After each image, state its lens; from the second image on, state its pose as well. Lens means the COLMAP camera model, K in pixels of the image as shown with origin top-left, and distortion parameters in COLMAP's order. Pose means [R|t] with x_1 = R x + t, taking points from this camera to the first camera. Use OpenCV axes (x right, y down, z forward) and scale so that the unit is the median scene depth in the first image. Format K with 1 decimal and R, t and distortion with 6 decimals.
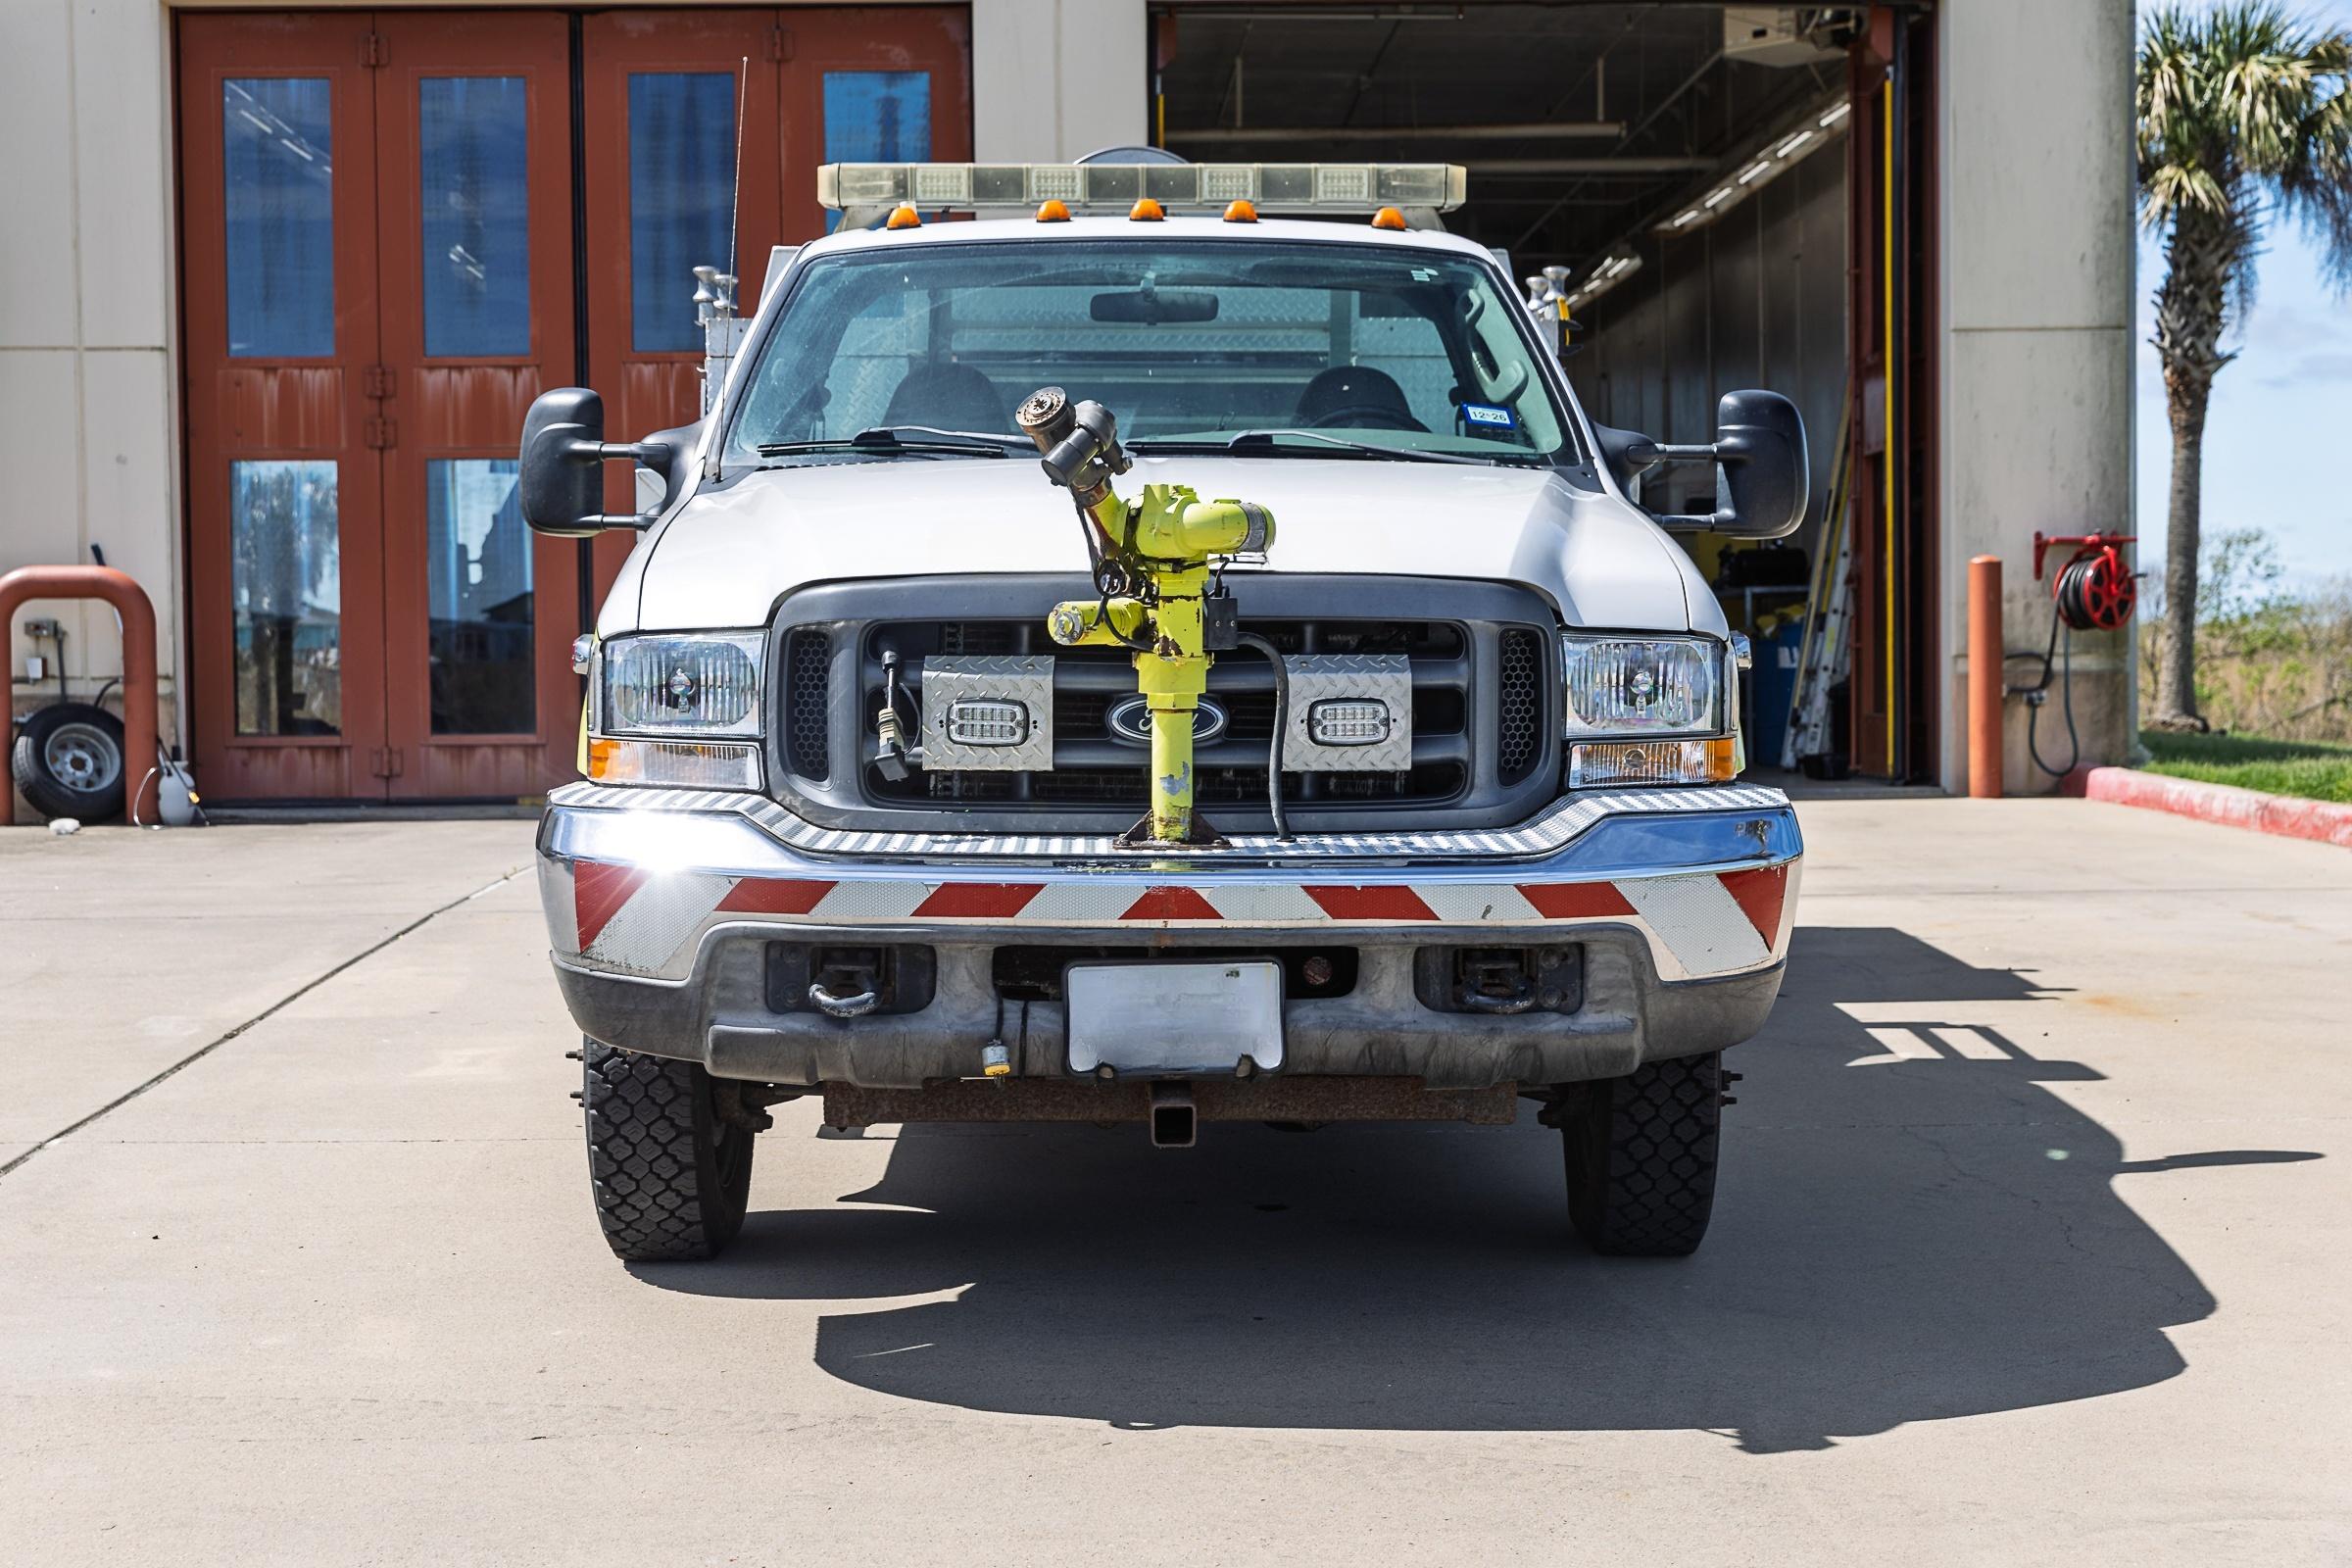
lens RADIAL K [[3406.7, 0, 1154.0], [0, 3406.7, 805.7], [0, 0, 1]] dist [0.018306, 0.000000]
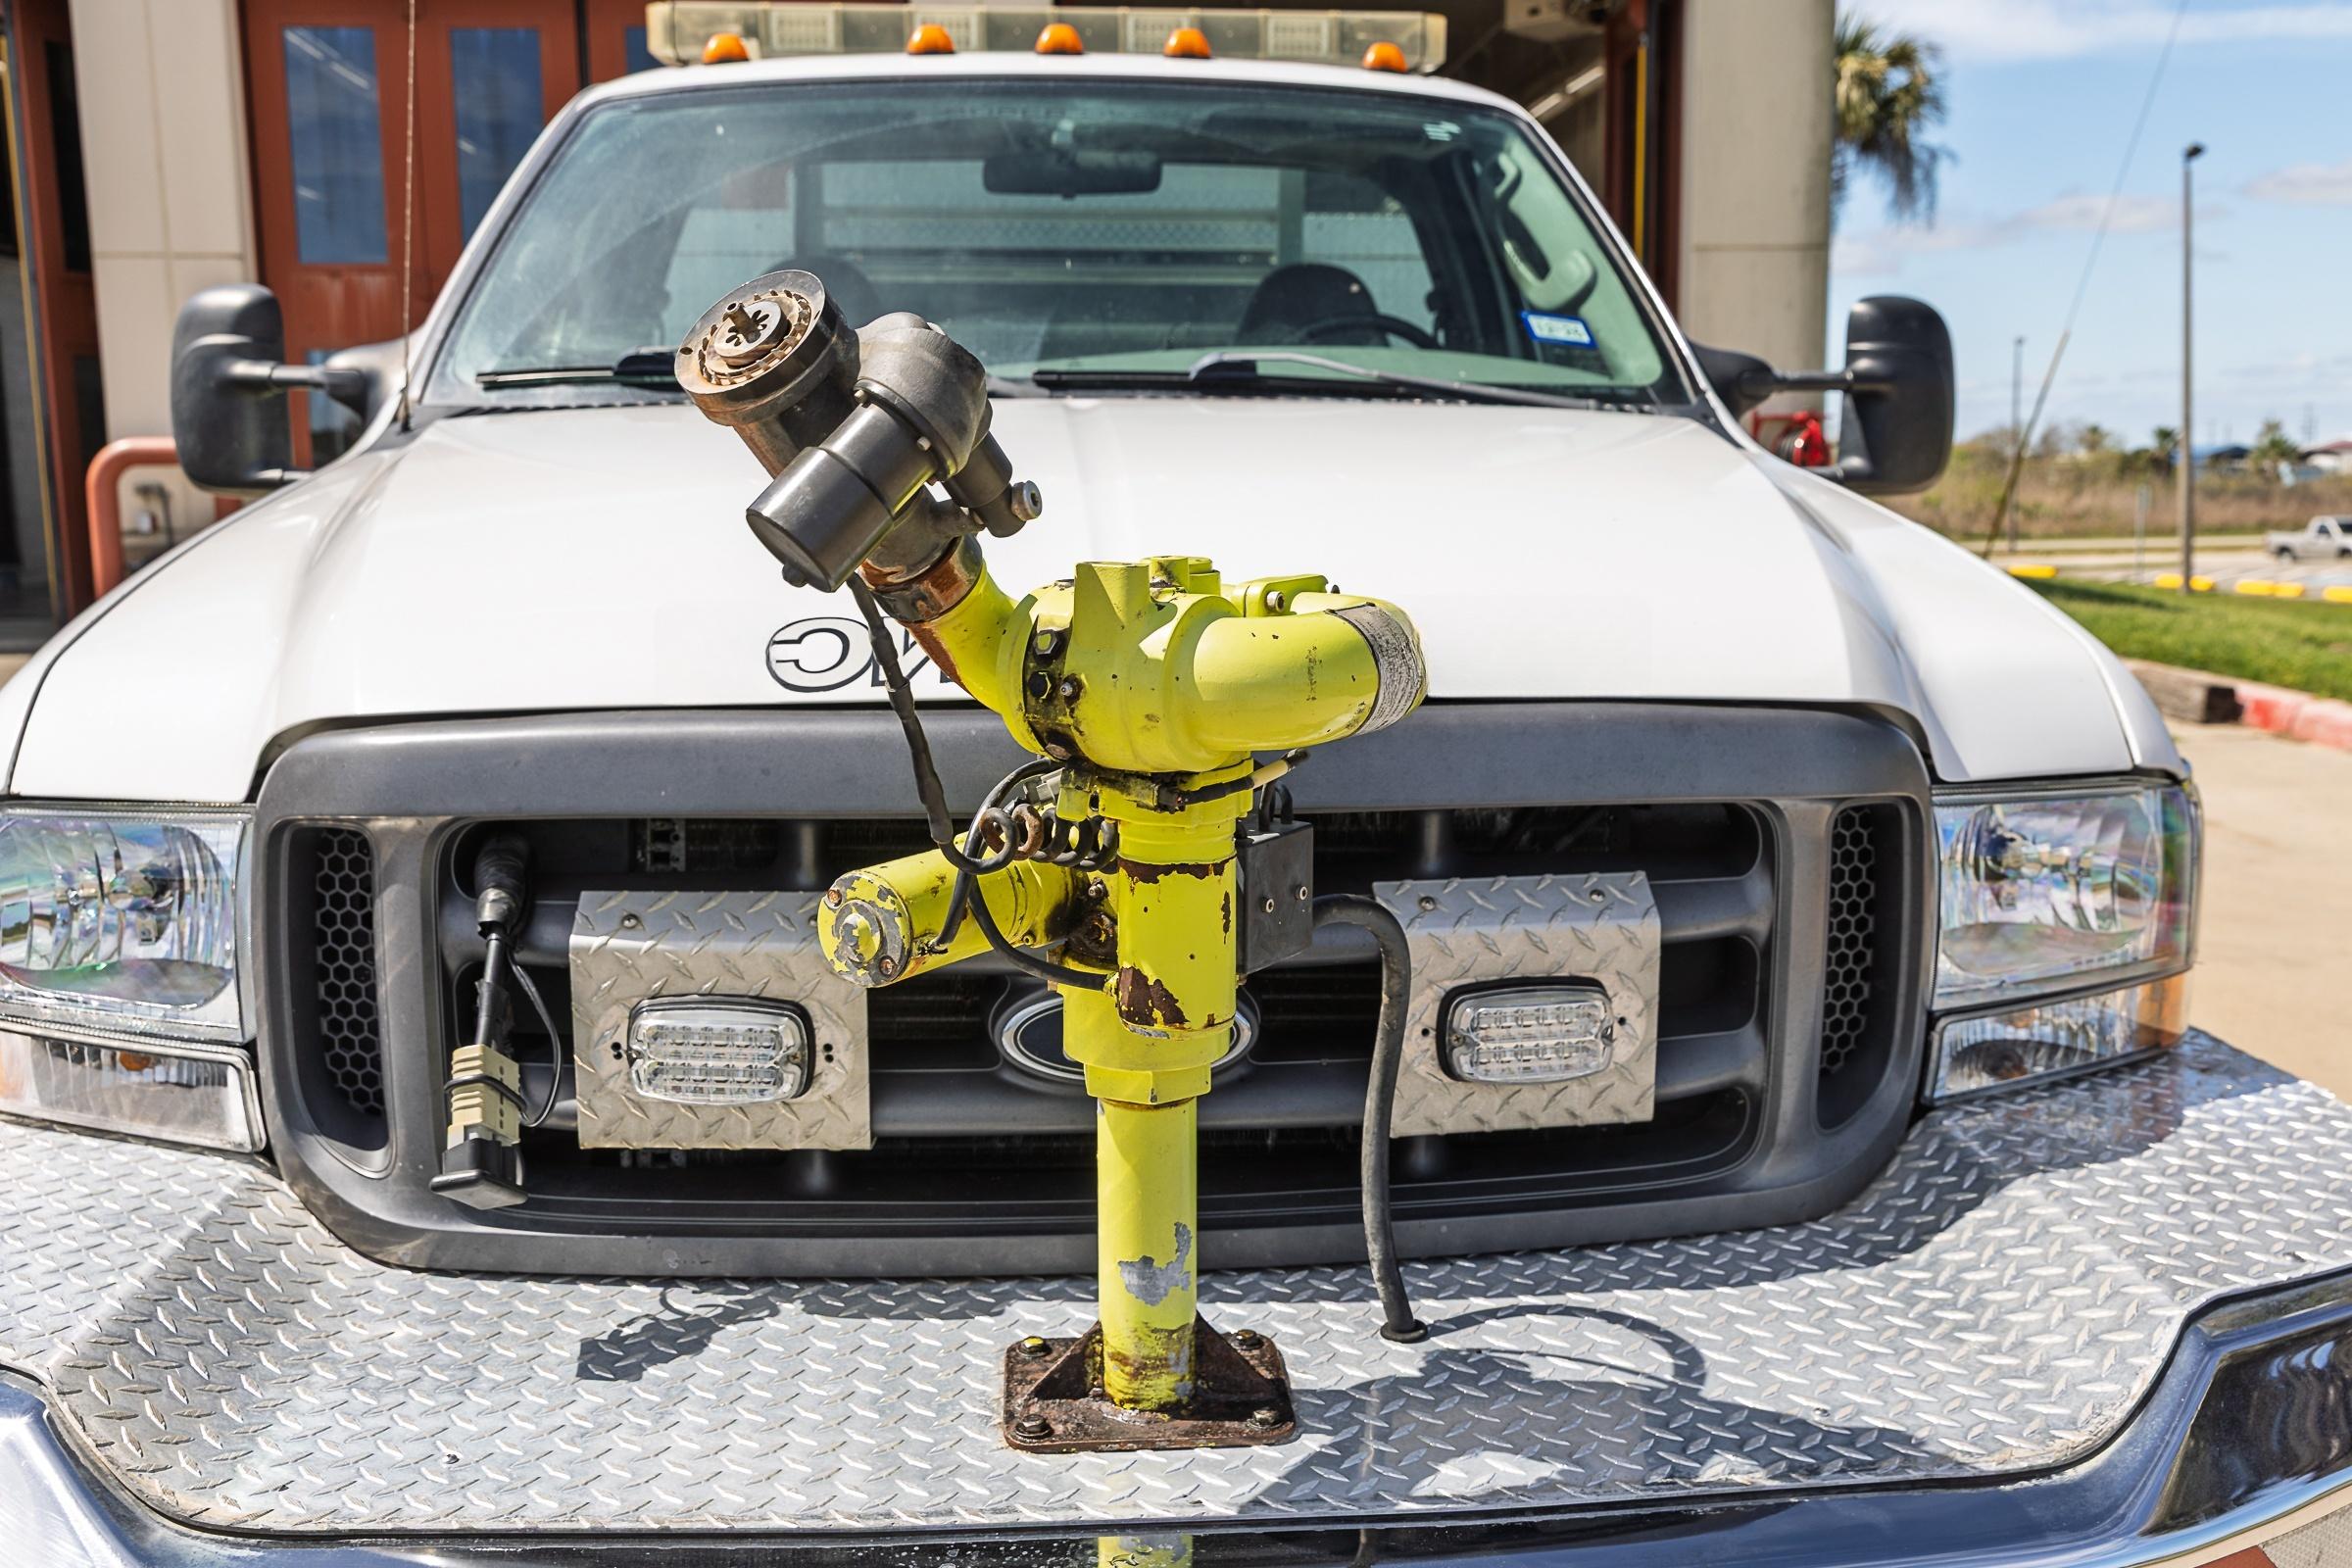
lens RADIAL K [[2115.6, 0, 1188.1], [0, 2115.6, 774.8], [0, 0, 1]] dist [0.018445, 0.004628]
pose [[0.998235, -0.010084, 0.058517, -0.003907], [0.004134, 0.994886, 0.100918, -0.086234], [-0.059235, -0.100498, 0.993172, 0.717321]]
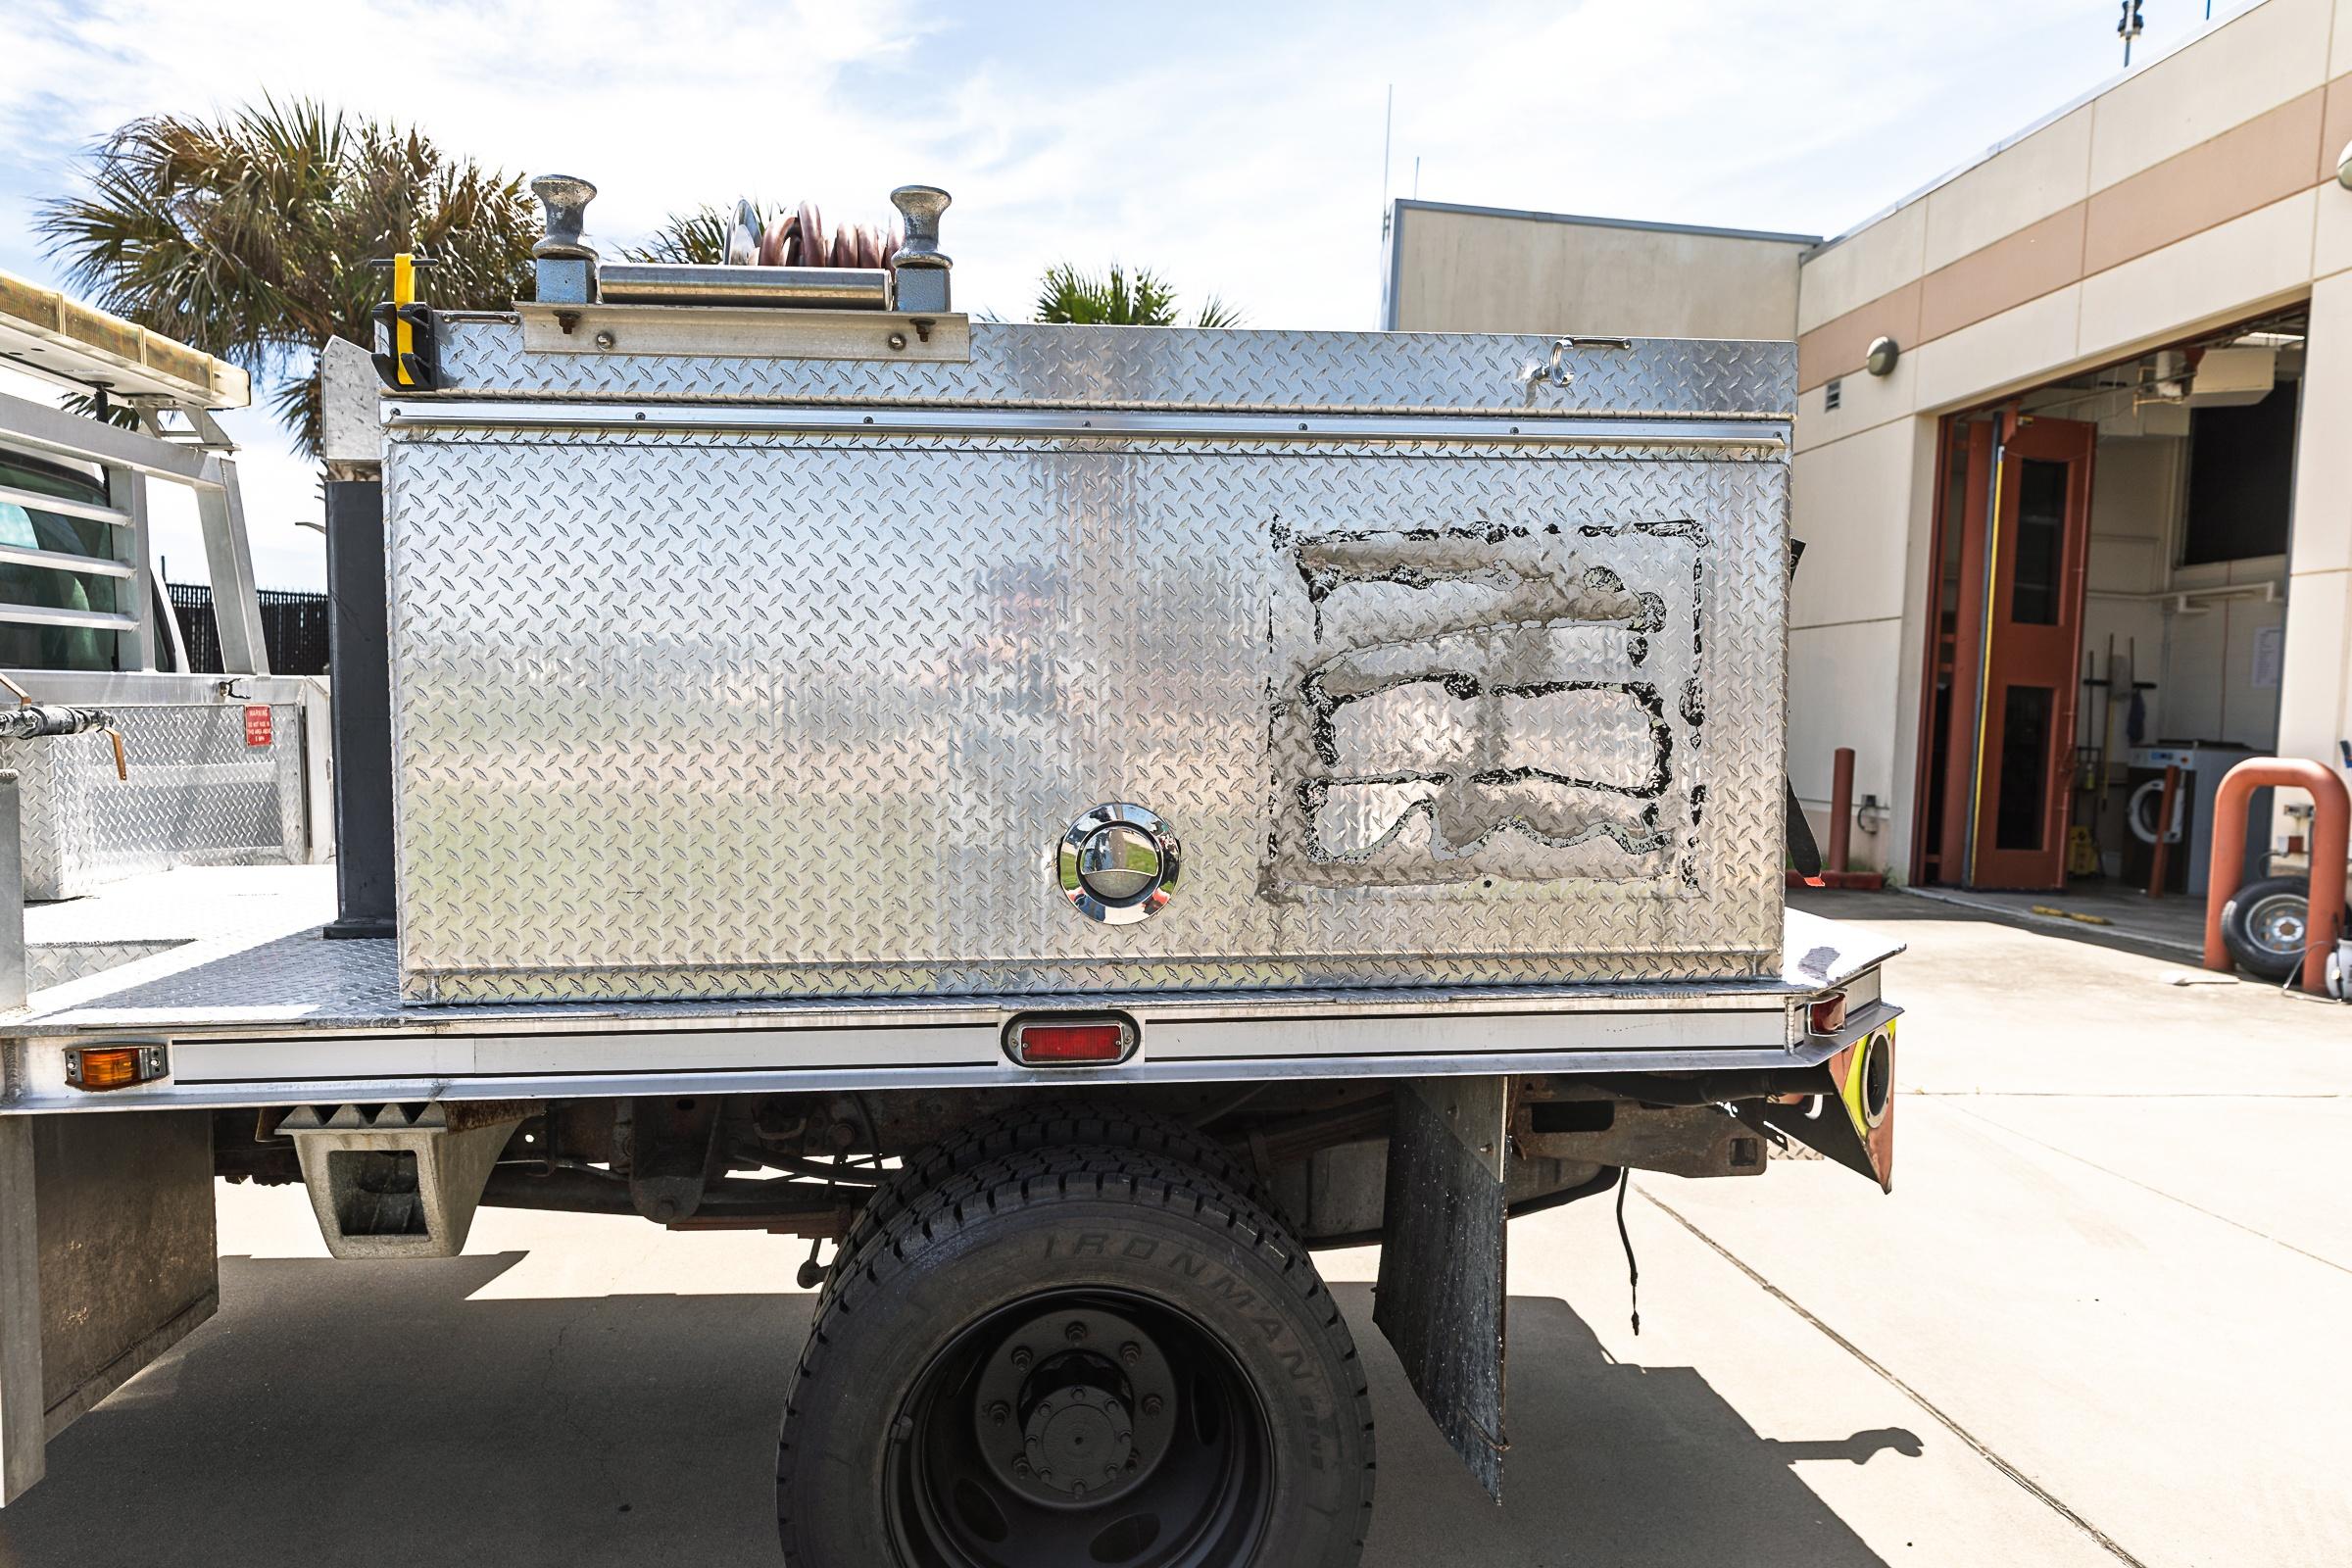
lens RADIAL K [[1551.6, 0, 1182.1], [0, 1551.6, 776.1], [0, 0, 1]] dist [0.006512, -0.004367]
pose [[0.075548, 0.051351, -0.995819, 0.577277], [-0.089376, 0.995002, 0.044529, -0.176914], [0.993129, 0.085638, 0.079760, 1.920283]]
